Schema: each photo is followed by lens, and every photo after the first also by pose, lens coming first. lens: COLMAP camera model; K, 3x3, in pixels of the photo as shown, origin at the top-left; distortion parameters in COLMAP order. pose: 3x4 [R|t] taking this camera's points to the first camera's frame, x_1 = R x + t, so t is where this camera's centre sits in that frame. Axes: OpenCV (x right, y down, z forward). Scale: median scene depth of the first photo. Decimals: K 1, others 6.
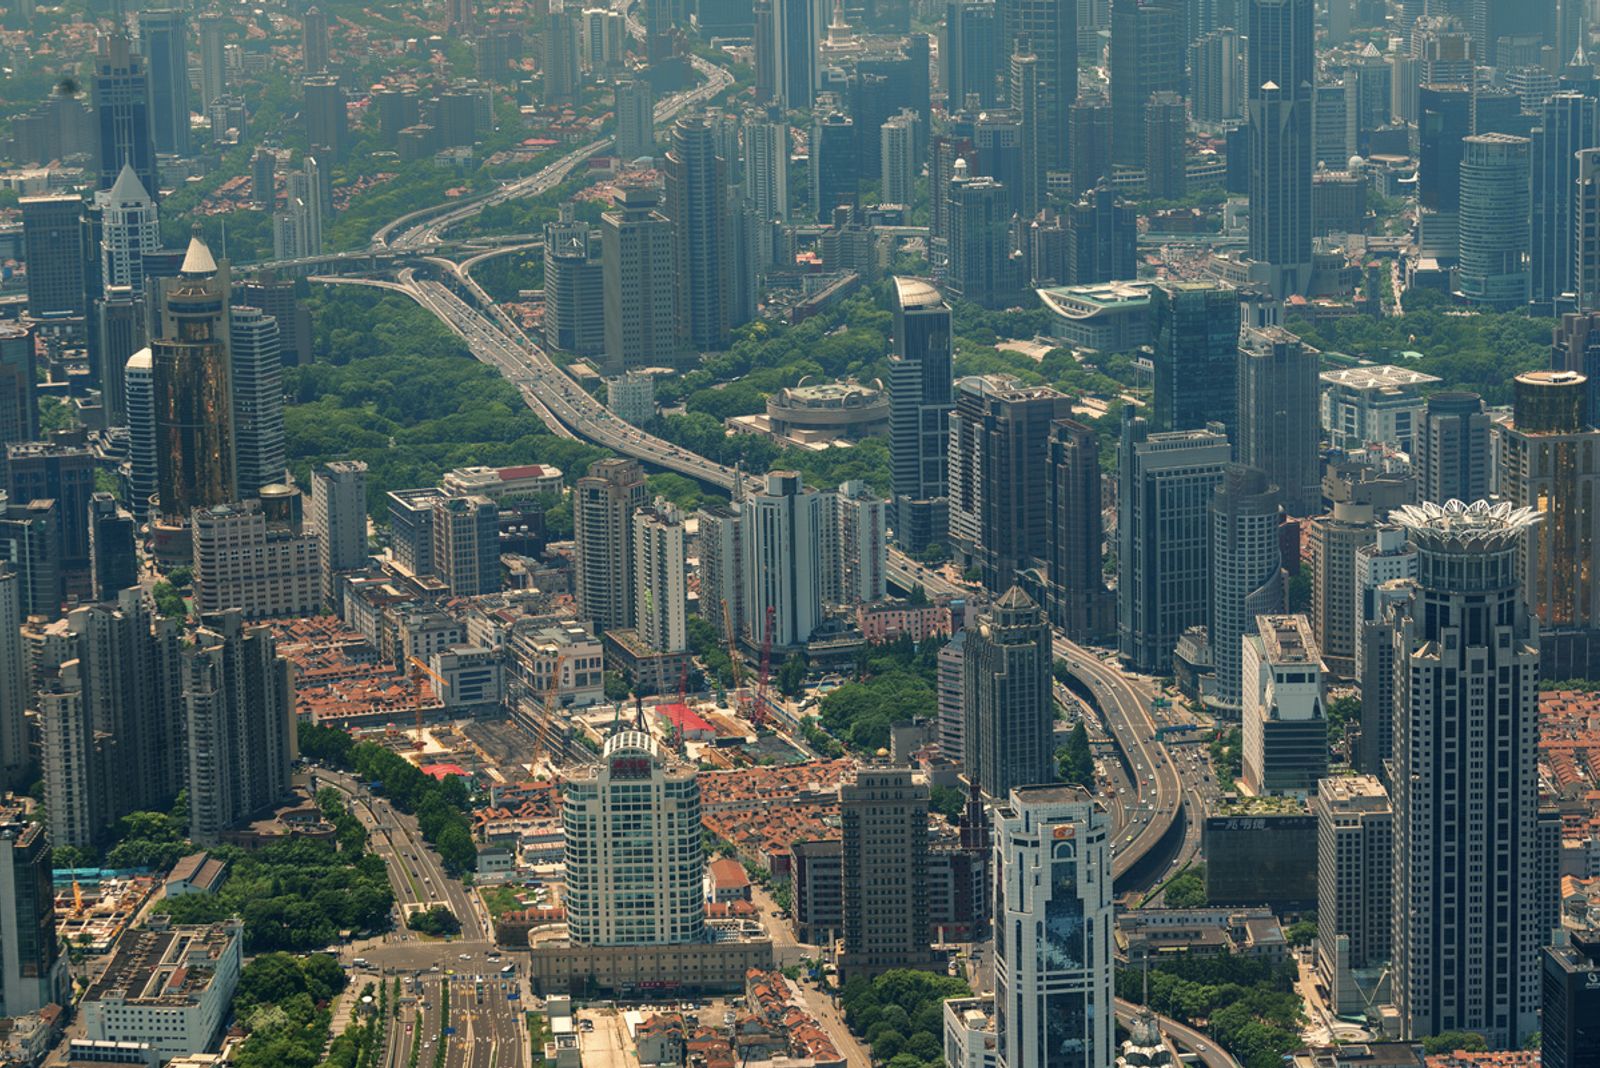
lens RADIAL K [[2144.8, 0, 800.0], [0, 2144.8, 534.0], [0, 0, 1]] dist [-0.001187, -0.056062]
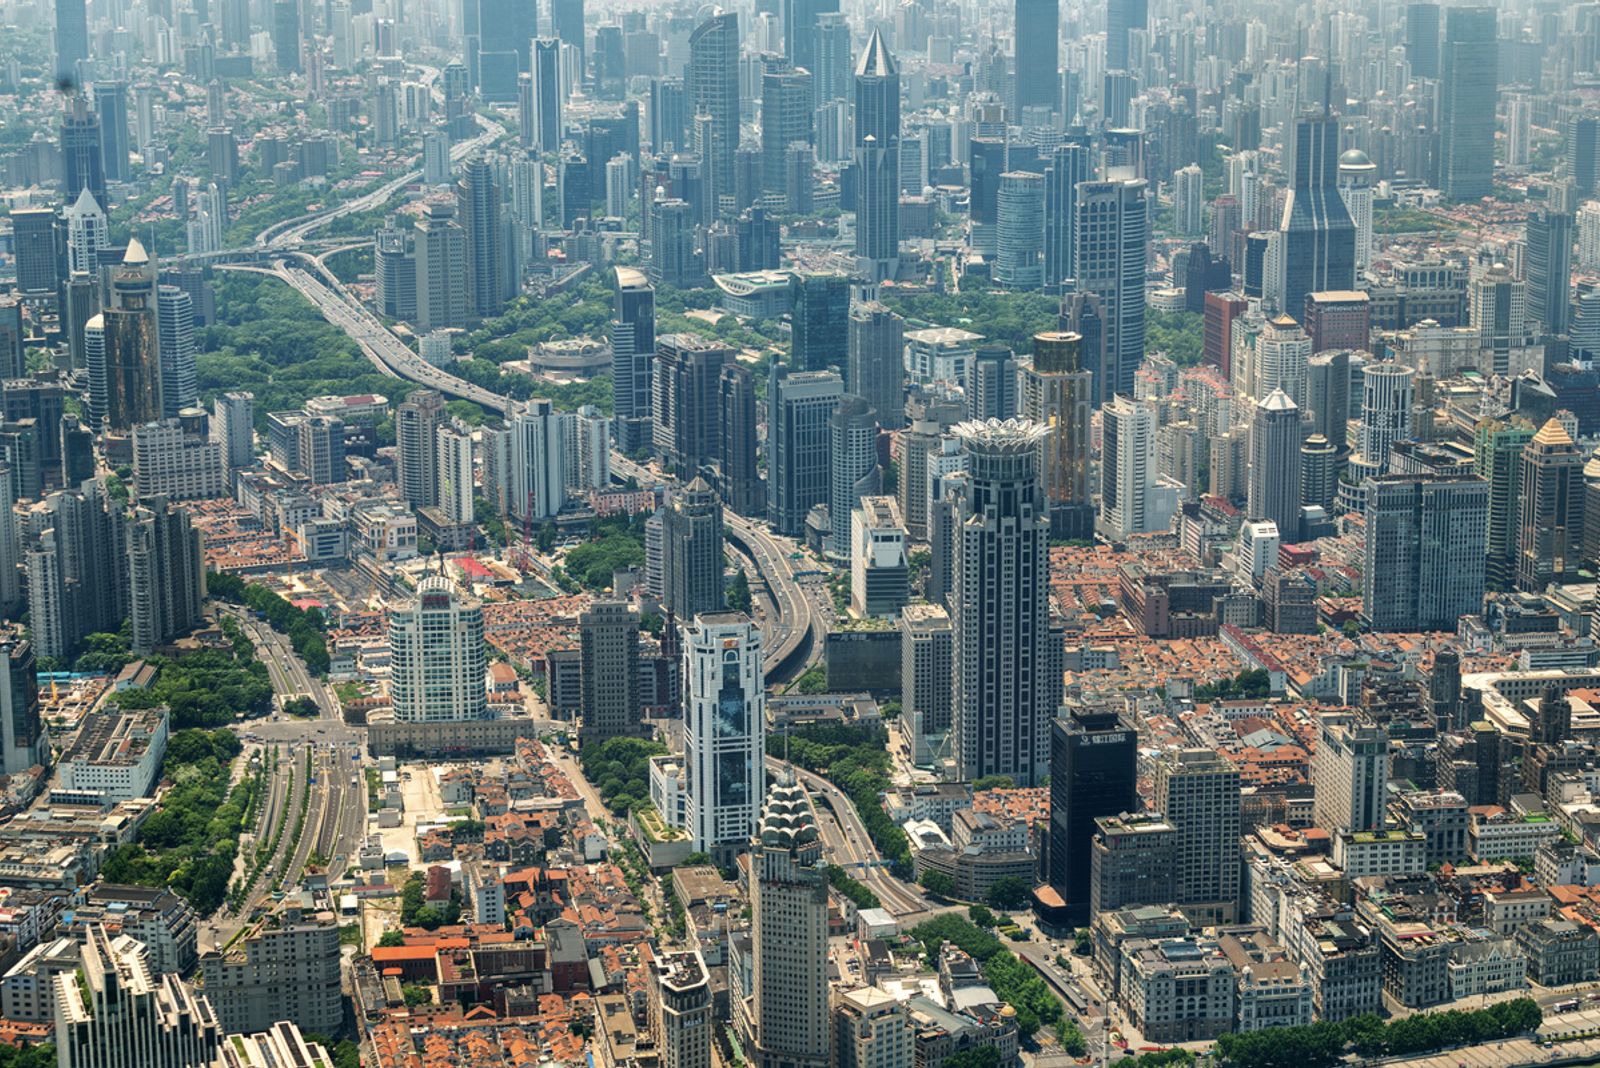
lens RADIAL K [[2038.8, 0, 800.3], [0, 2038.8, 548.2], [0, 0, 1]] dist [0.006747, -0.043082]
pose [[0.990332, -0.005669, 0.138602, -0.025116], [-0.003085, 0.998018, 0.062859, -0.015601], [-0.138684, -0.062679, 0.988351, -0.408392]]
